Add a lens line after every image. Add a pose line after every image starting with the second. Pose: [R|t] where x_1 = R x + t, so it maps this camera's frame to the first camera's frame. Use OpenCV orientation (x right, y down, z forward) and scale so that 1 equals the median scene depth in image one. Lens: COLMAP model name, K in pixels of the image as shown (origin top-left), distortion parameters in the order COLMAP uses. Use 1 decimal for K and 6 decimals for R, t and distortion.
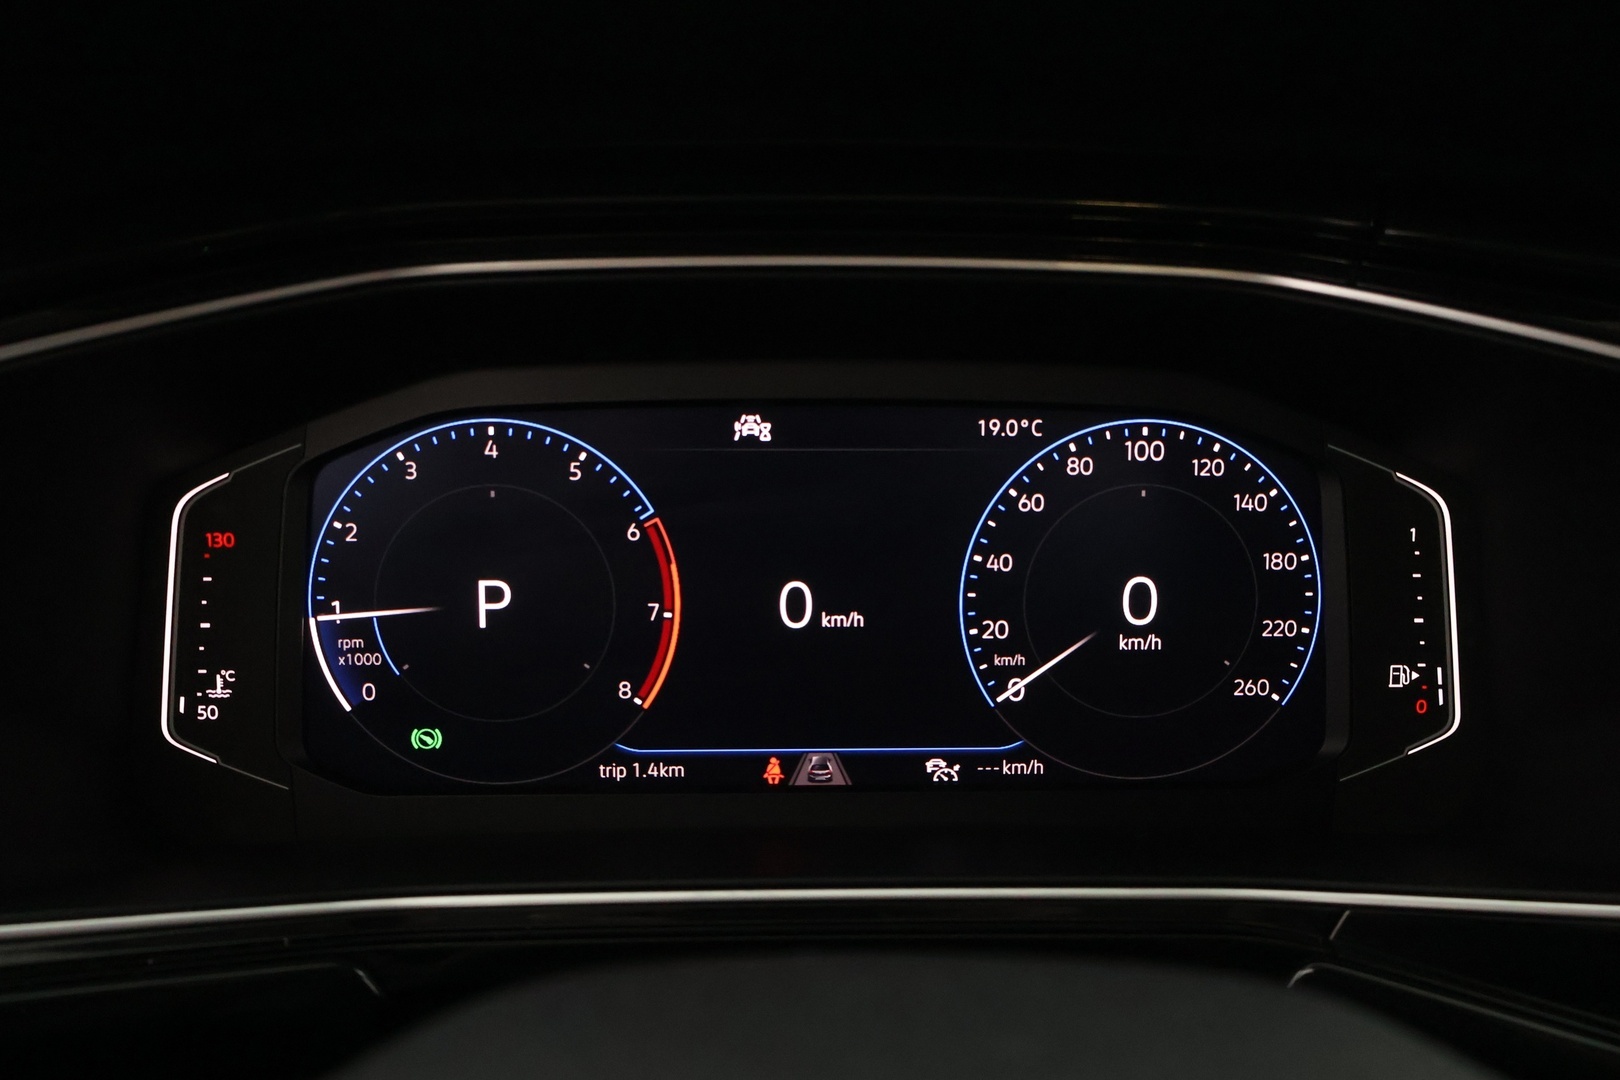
lens RADIAL K [[1350.0, 0, 810.6], [0, 1350.0, 547.5], [0, 0, 1]] dist [0.034843, -0.000723]
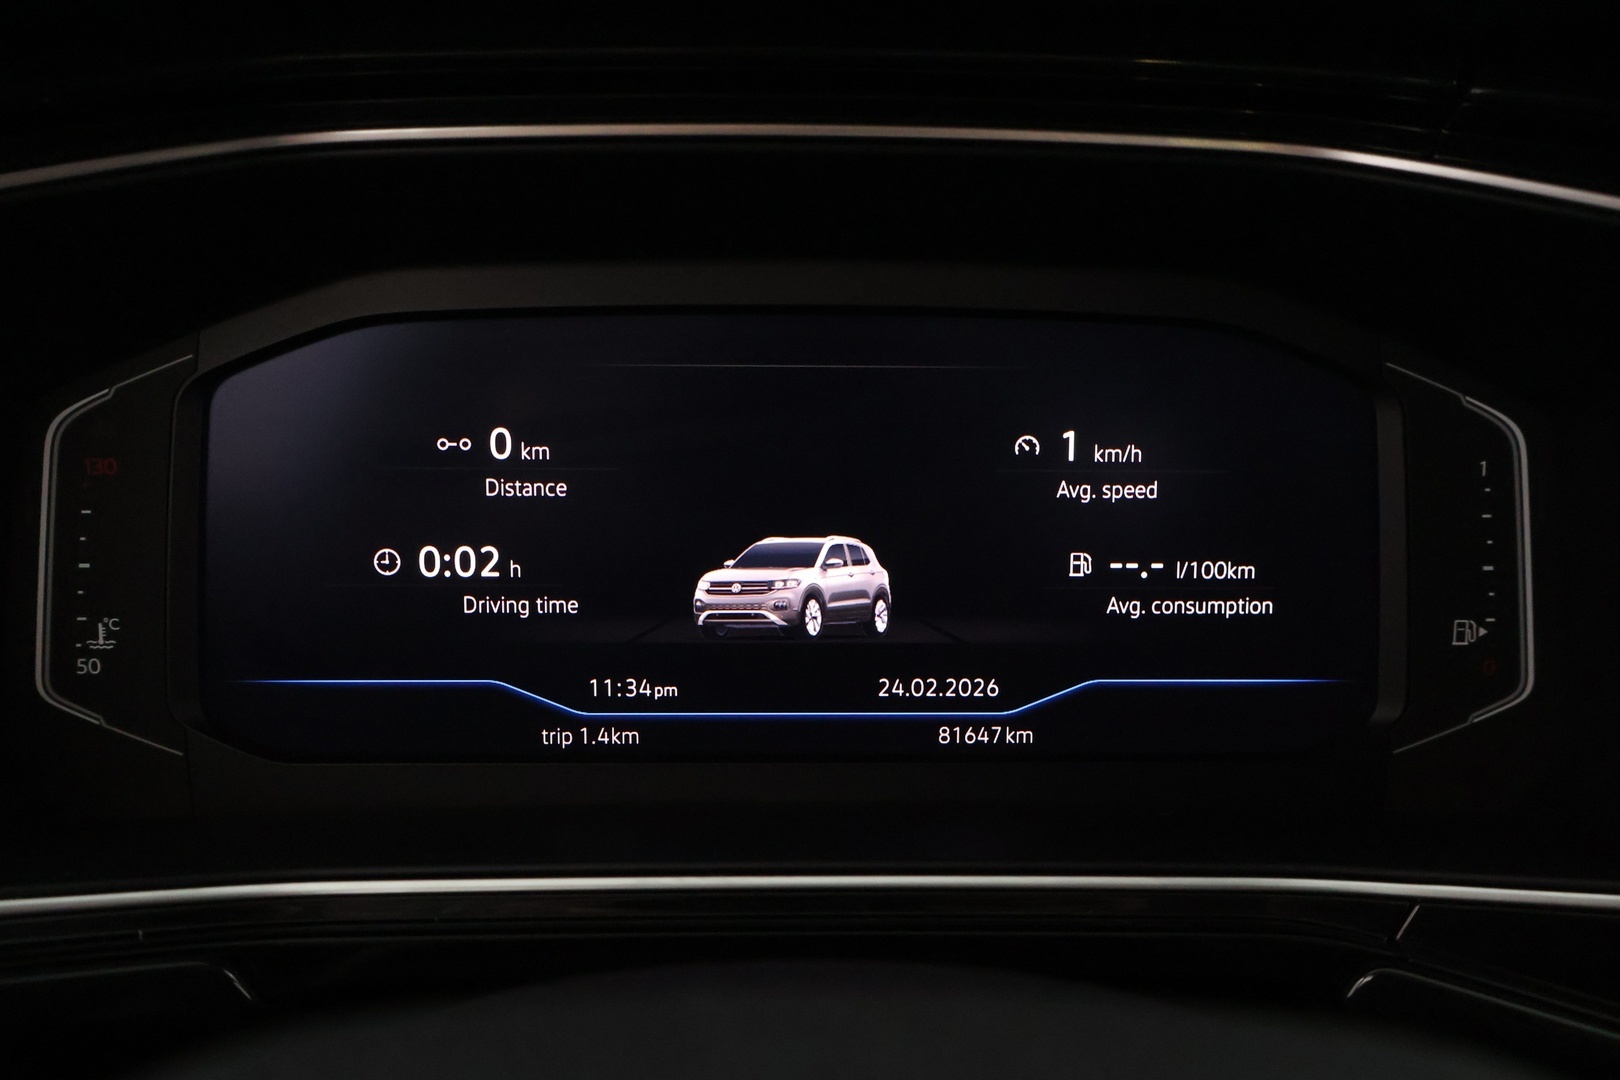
lens RADIAL K [[1350.0, 0, 809.0], [0, 1350.0, 533.5], [0, 0, 1]] dist [0.034843, -0.000723]
pose [[0.999979, 0.006427, -0.000056, 0.015764], [-0.006426, 0.999971, 0.004159, 0.030842], [0.000083, -0.004158, 0.999991, 0.134562]]
